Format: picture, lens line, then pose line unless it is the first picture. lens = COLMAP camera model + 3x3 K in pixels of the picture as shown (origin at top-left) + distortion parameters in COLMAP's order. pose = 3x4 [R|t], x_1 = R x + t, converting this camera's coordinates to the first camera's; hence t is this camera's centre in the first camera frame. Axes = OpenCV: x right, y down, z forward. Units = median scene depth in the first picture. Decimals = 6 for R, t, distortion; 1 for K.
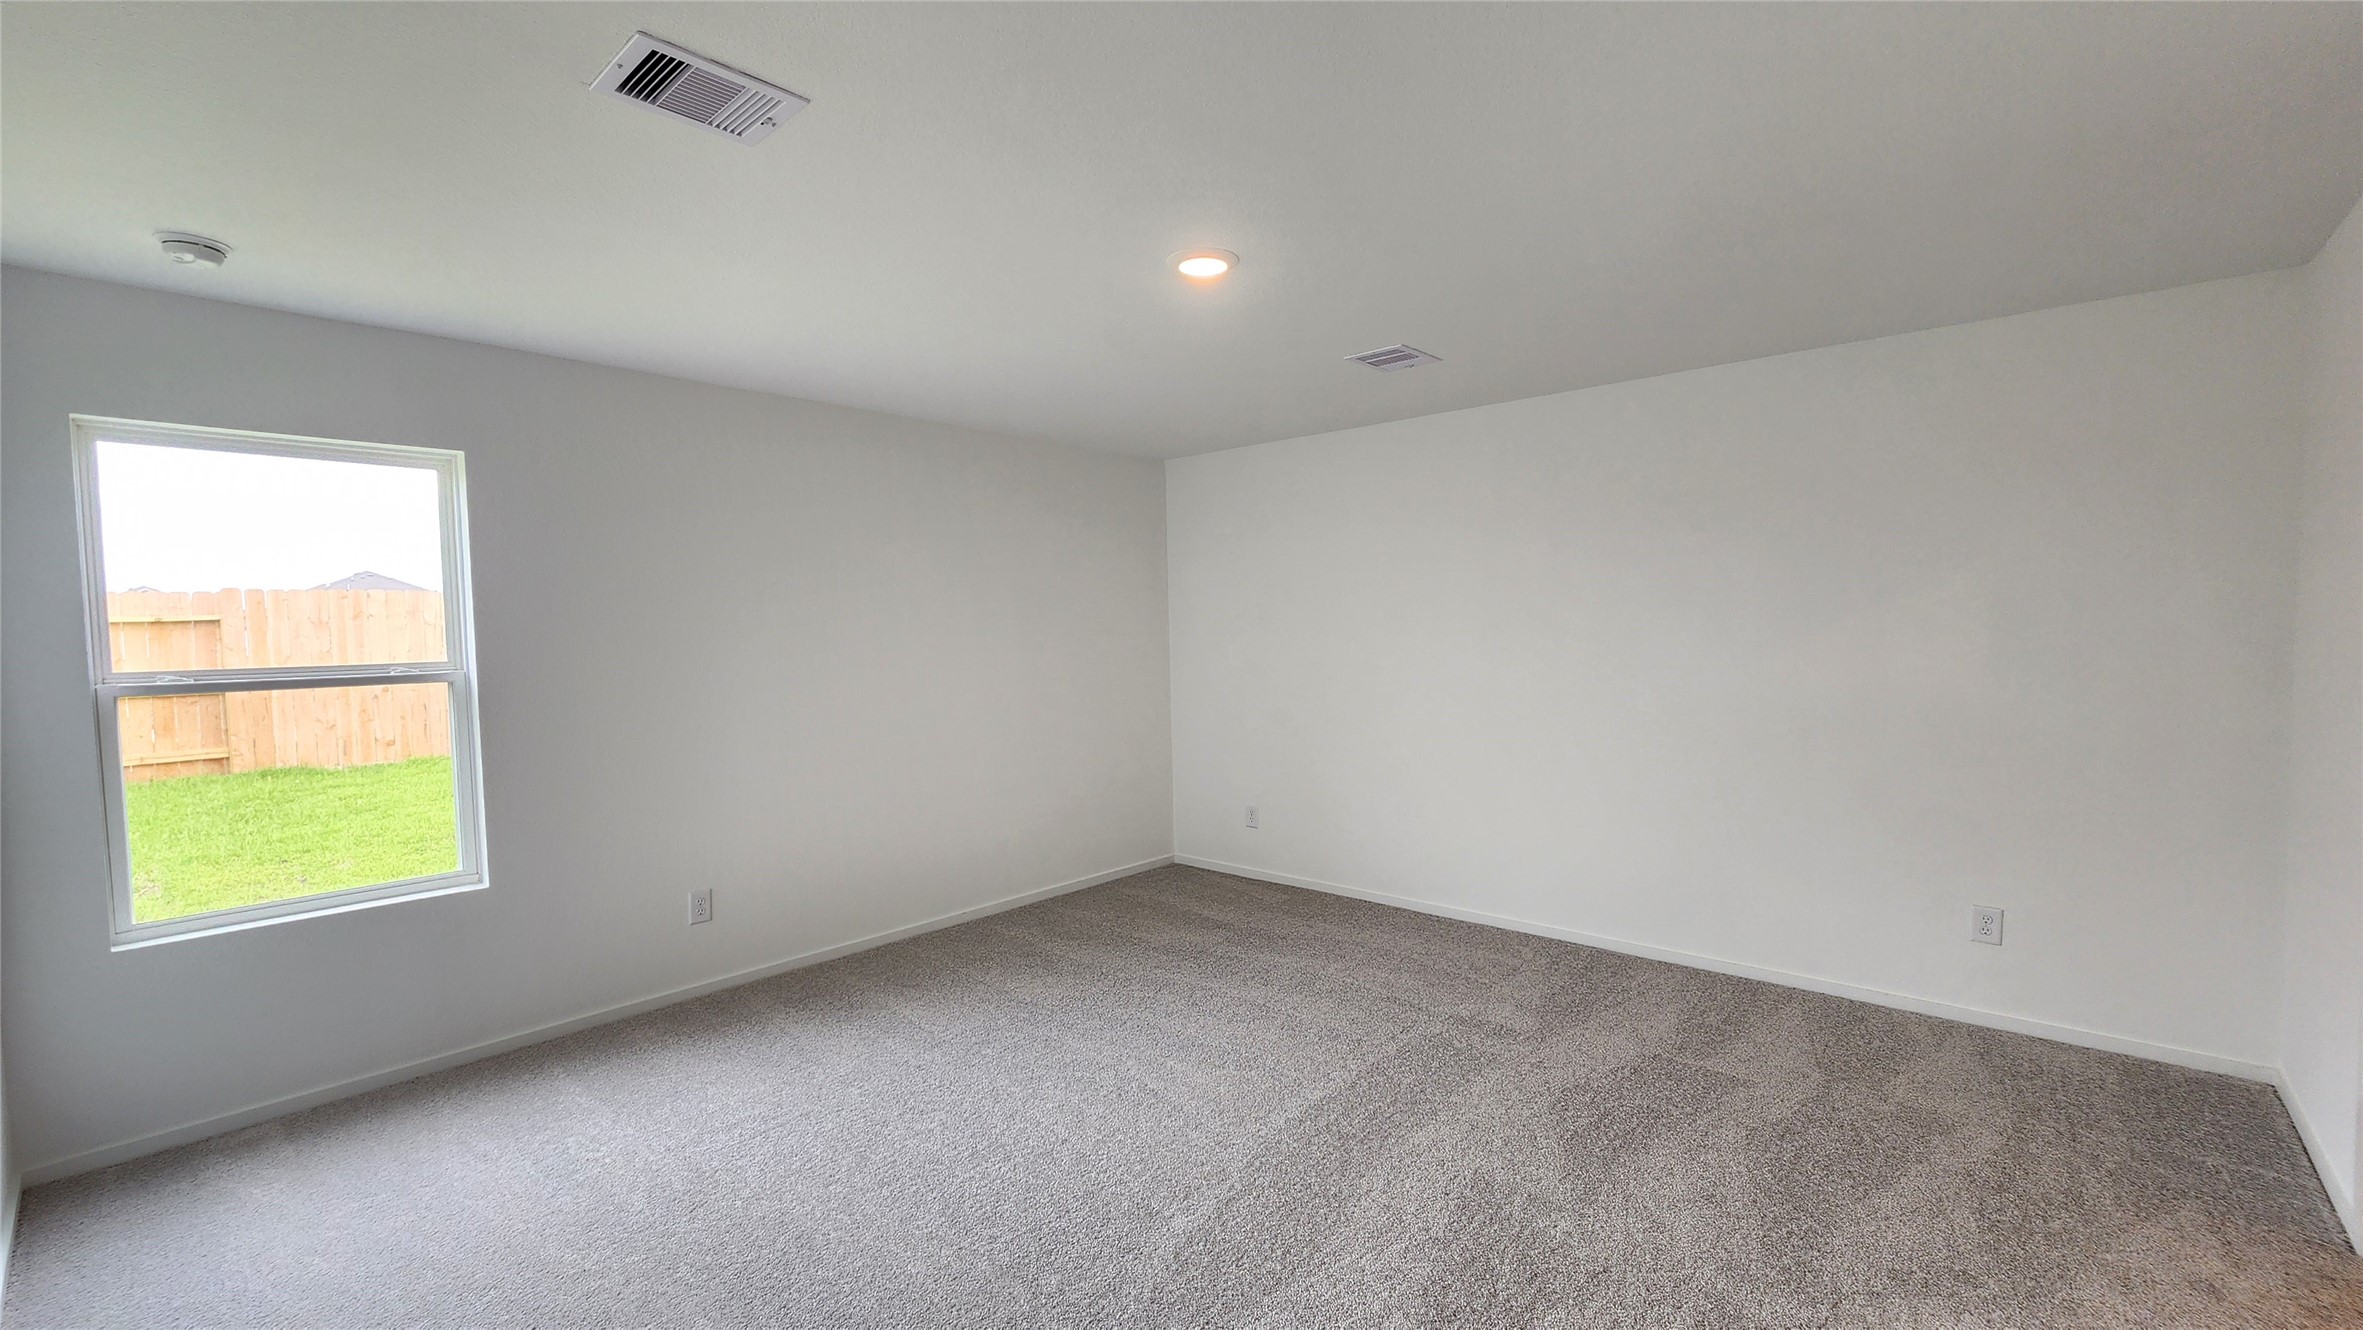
lens RADIAL K [[967.8, 0, 1182.1], [0, 967.8, 675.8], [0, 0, 1]] dist [-0.000545, -0.000902]
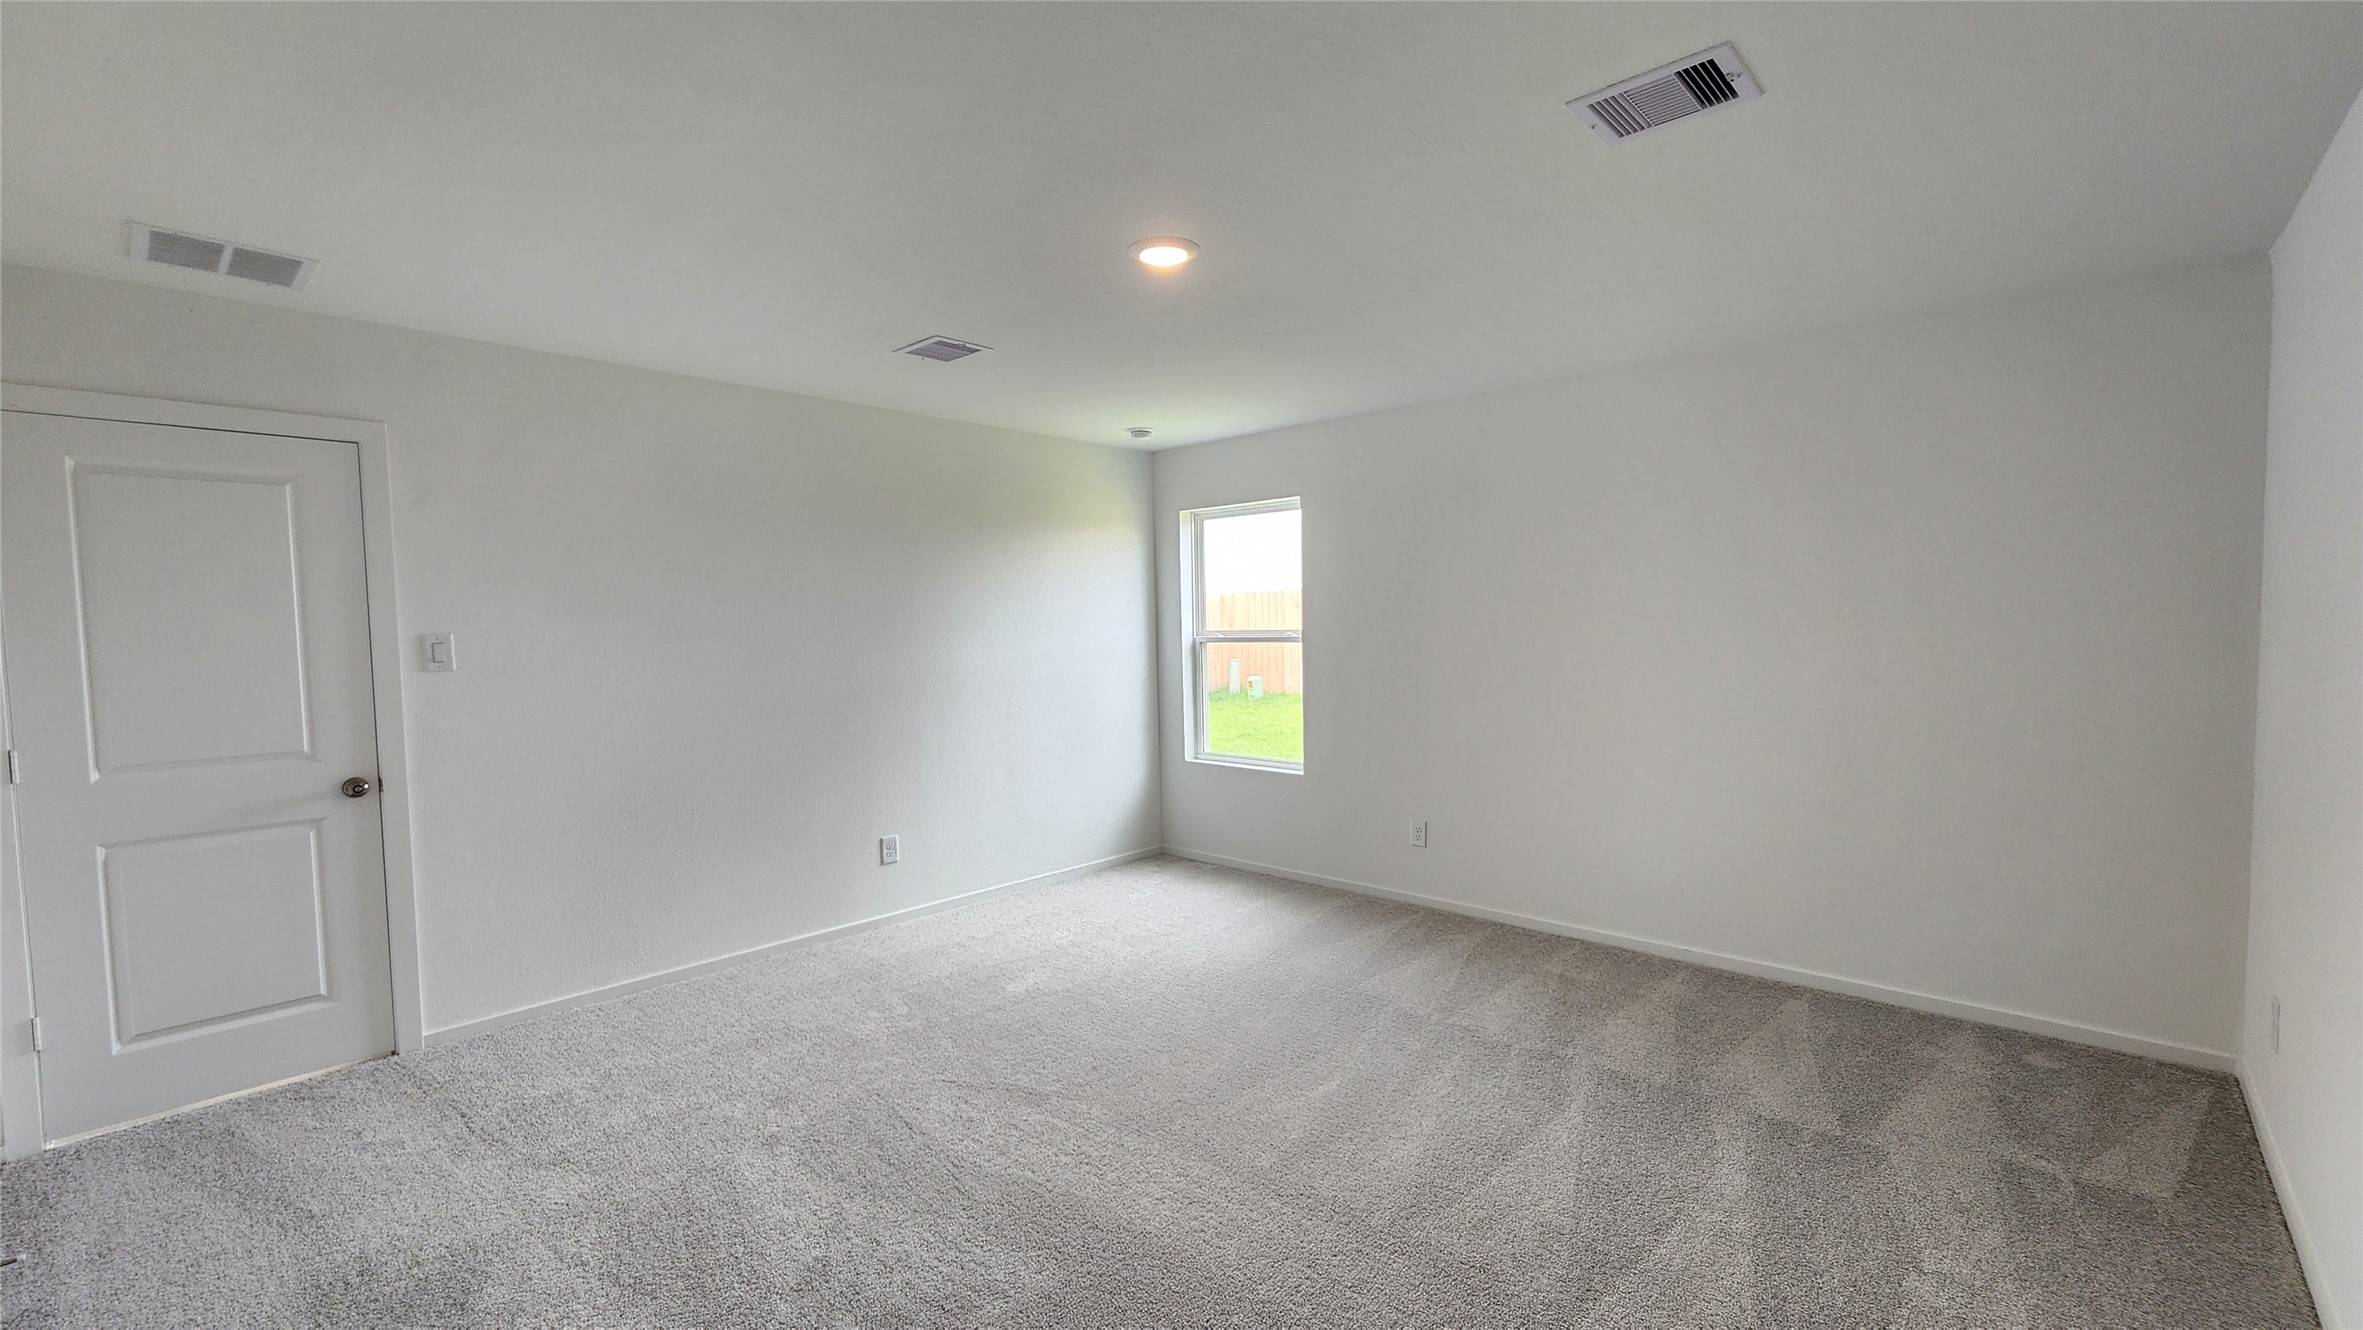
lens RADIAL K [[967.8, 0, 1179.3], [0, 967.8, 661.5], [0, 0, 1]] dist [-0.000545, -0.000902]
pose [[0.000884, 0.064624, -0.997909, 0.839360], [-0.031705, 0.997410, 0.064564, -0.059117], [0.999497, 0.031581, 0.002930, 0.796509]]
